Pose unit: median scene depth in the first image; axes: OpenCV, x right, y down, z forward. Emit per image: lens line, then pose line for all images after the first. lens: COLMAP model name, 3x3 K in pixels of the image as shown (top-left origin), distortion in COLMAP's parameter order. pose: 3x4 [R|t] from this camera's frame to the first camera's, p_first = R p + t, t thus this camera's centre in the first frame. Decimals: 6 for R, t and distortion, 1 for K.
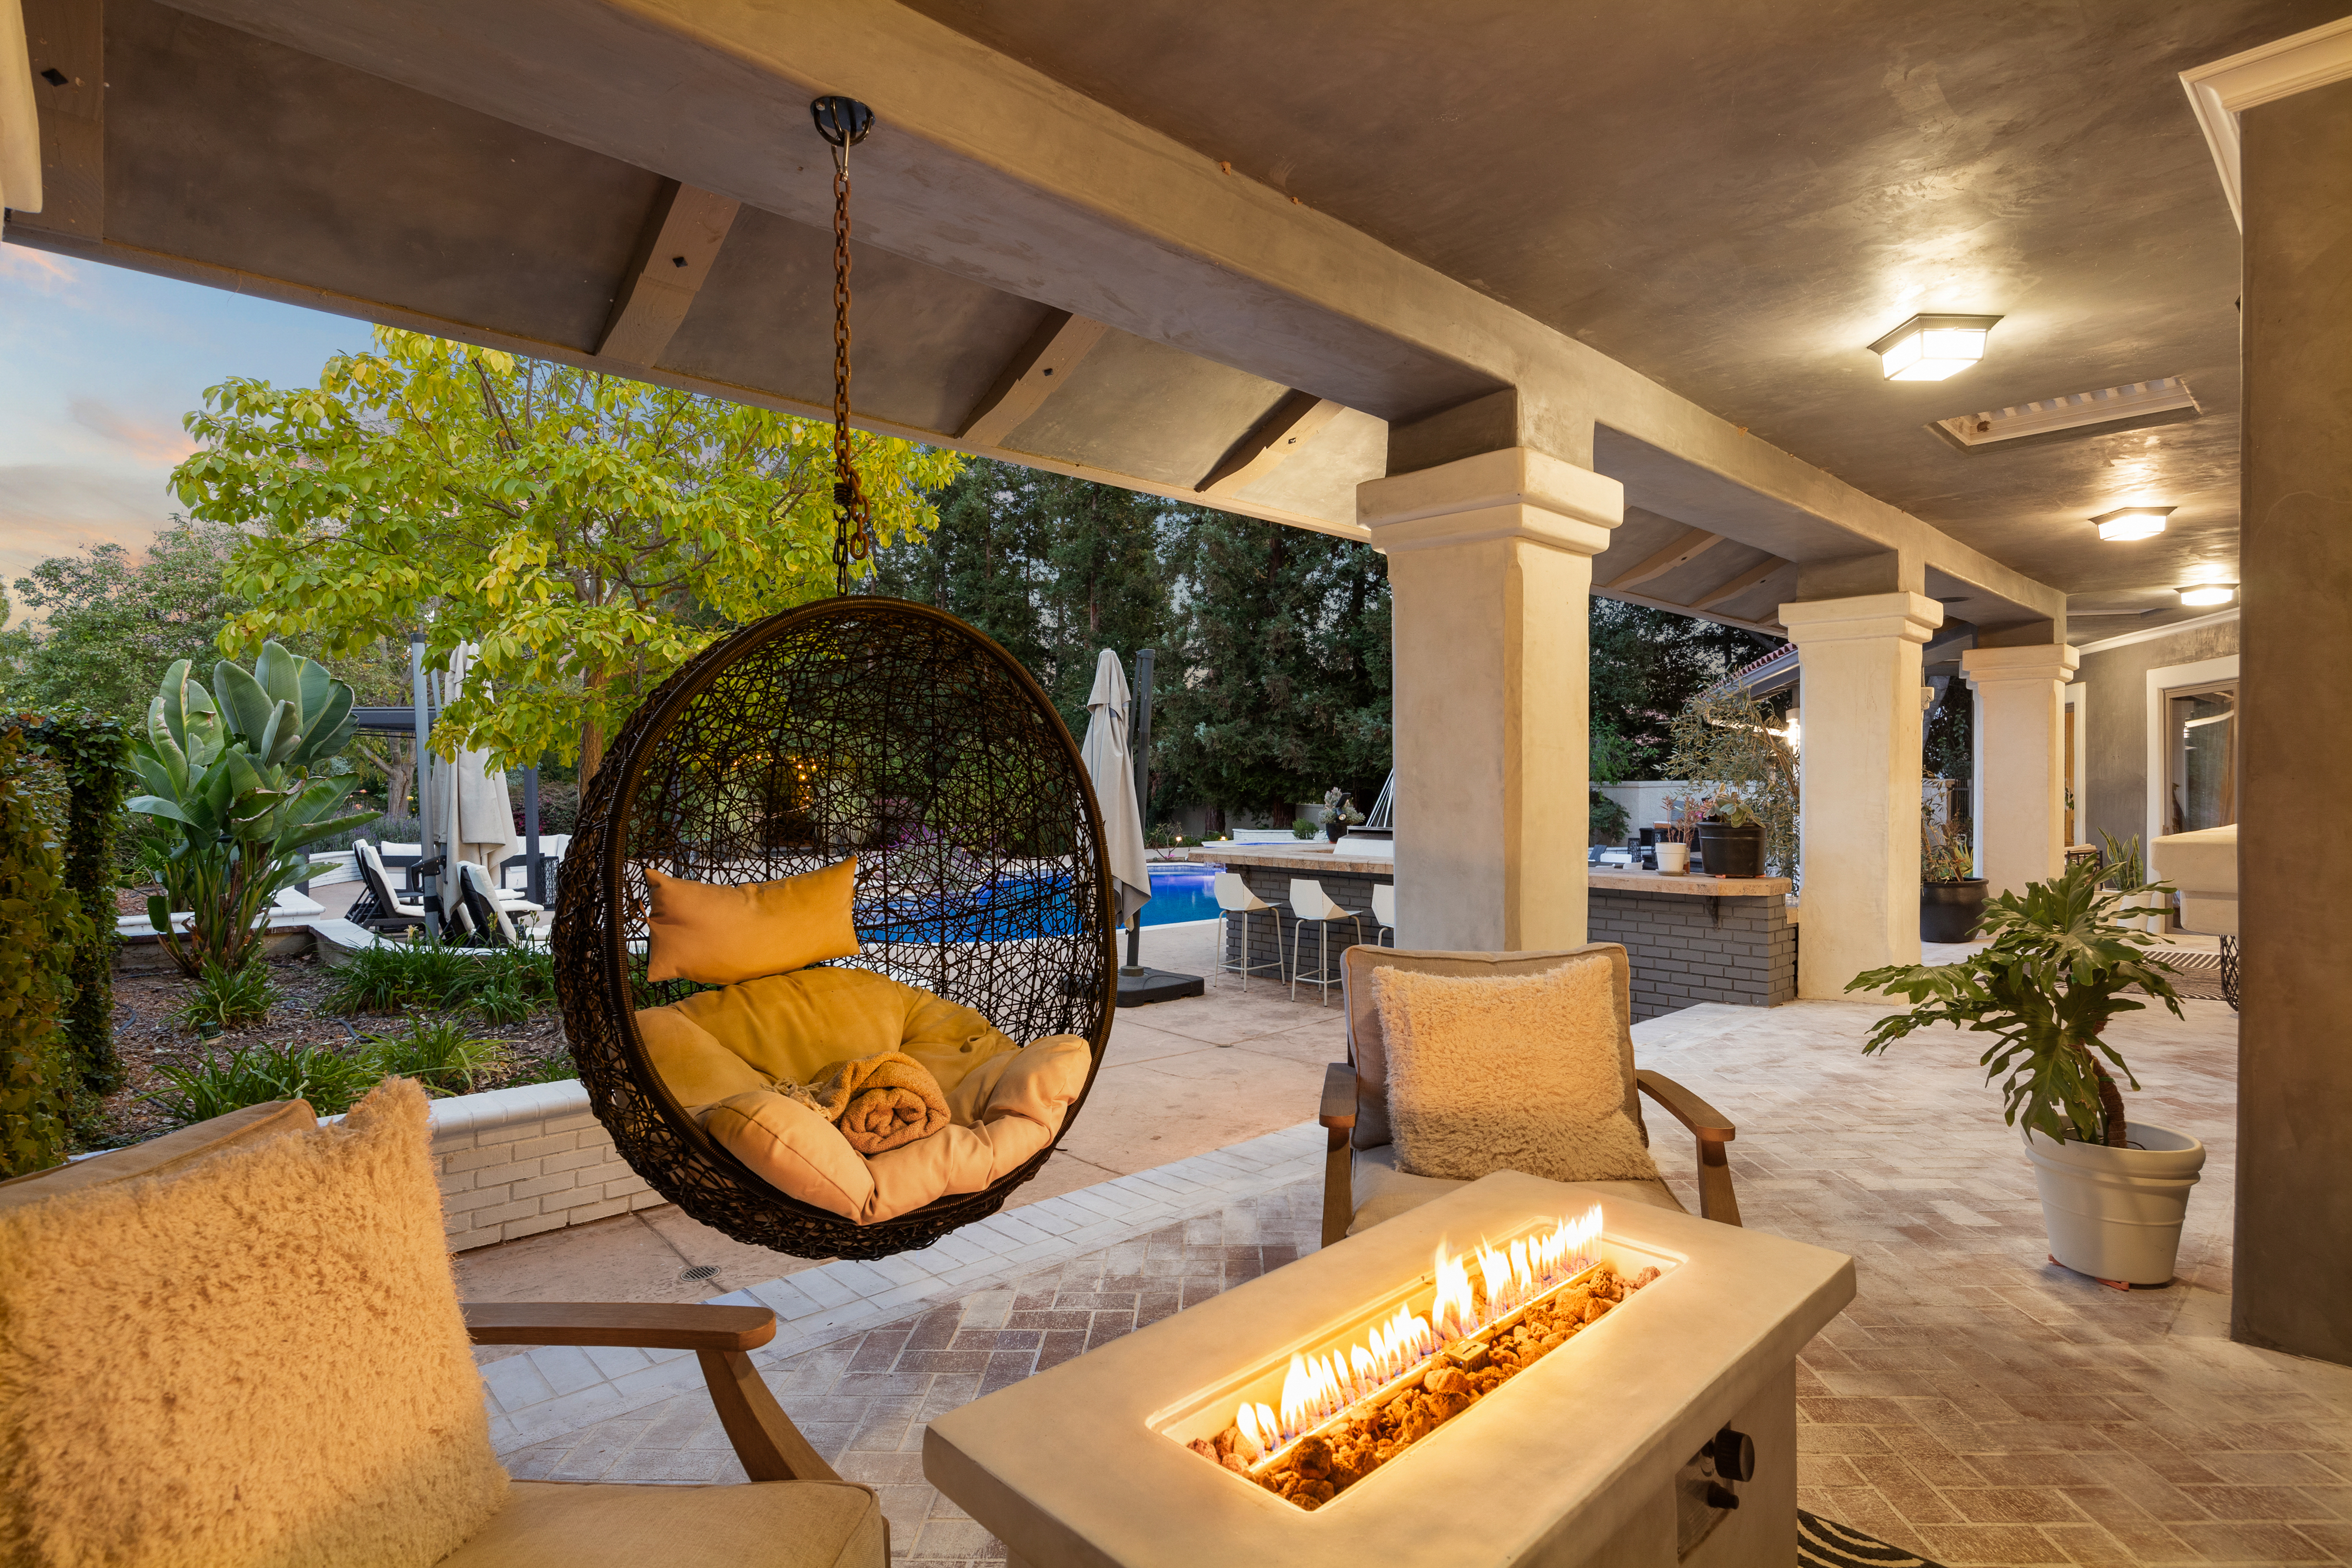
lens RADIAL K [[1179.9, 0, 1169.4], [0, 1179.9, 786.4], [0, 0, 1]] dist [-0.000422, -0.000008]
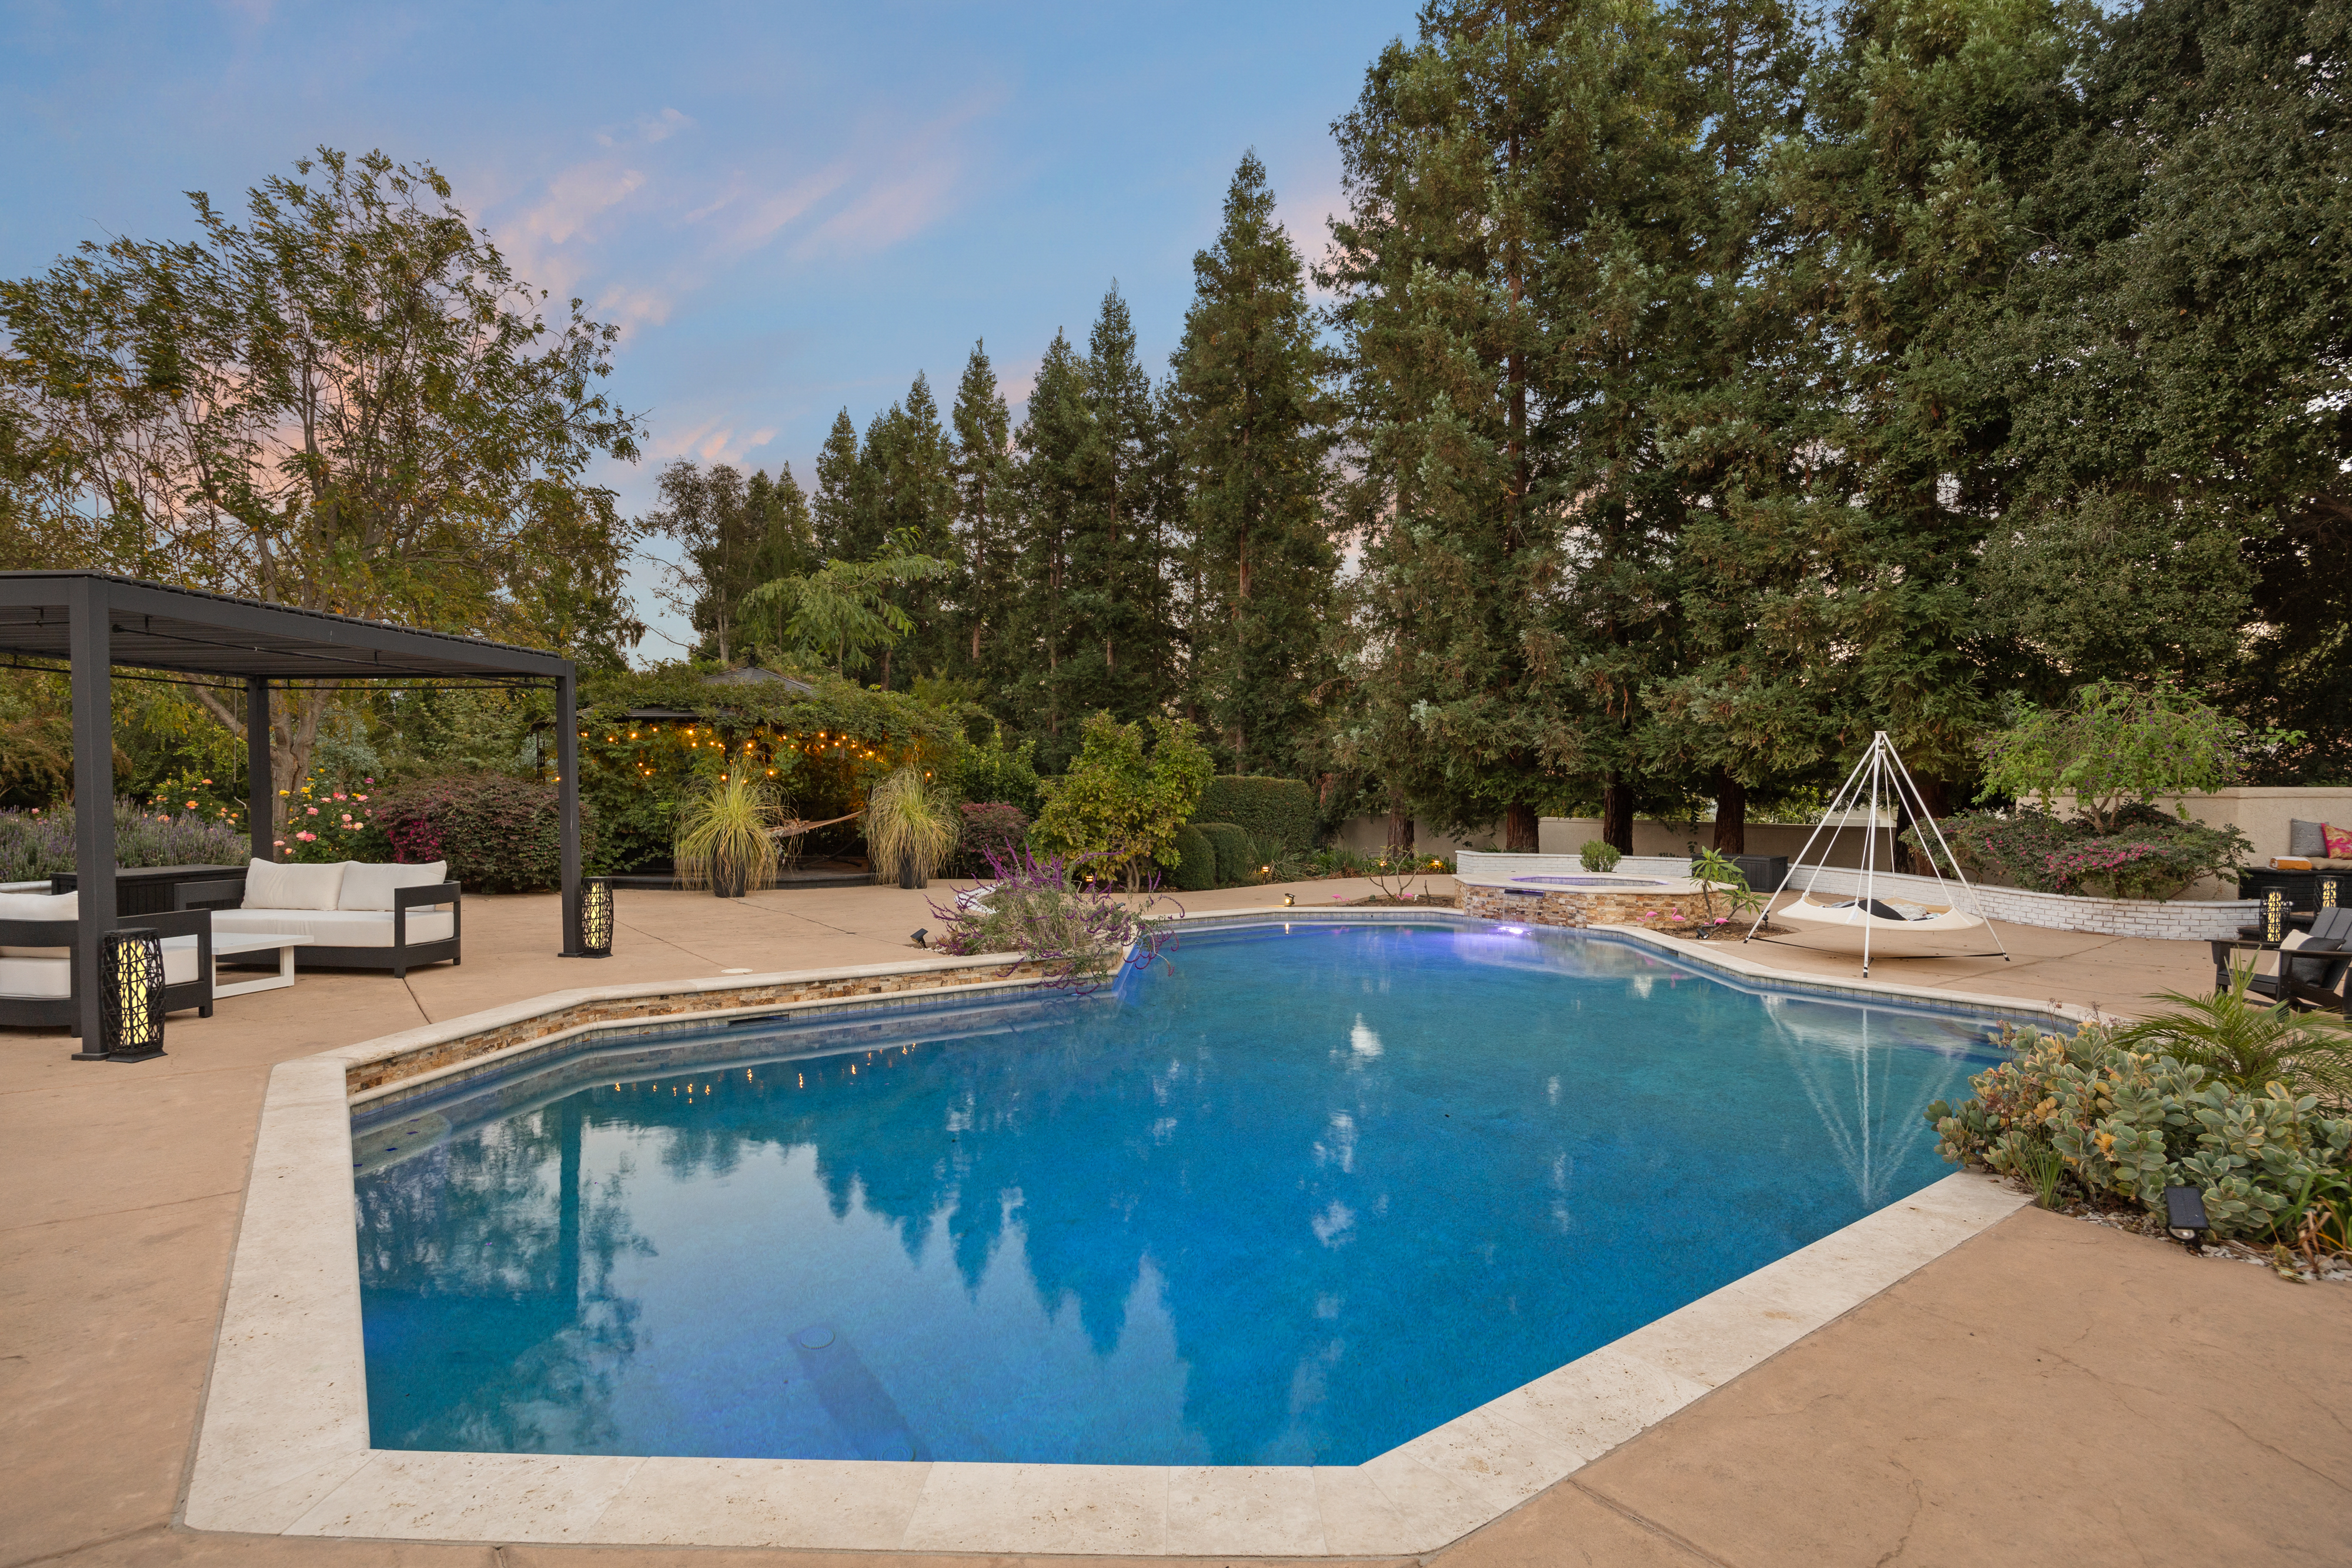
lens RADIAL K [[1179.9, 0, 1179.8], [0, 1179.9, 787.4], [0, 0, 1]] dist [-0.000422, -0.000008]
pose [[0.996441, 0.010077, -0.083693, -0.039305], [-0.010536, 0.999932, -0.005041, 0.002181], [0.083637, 0.005904, 0.996479, 0.196520]]
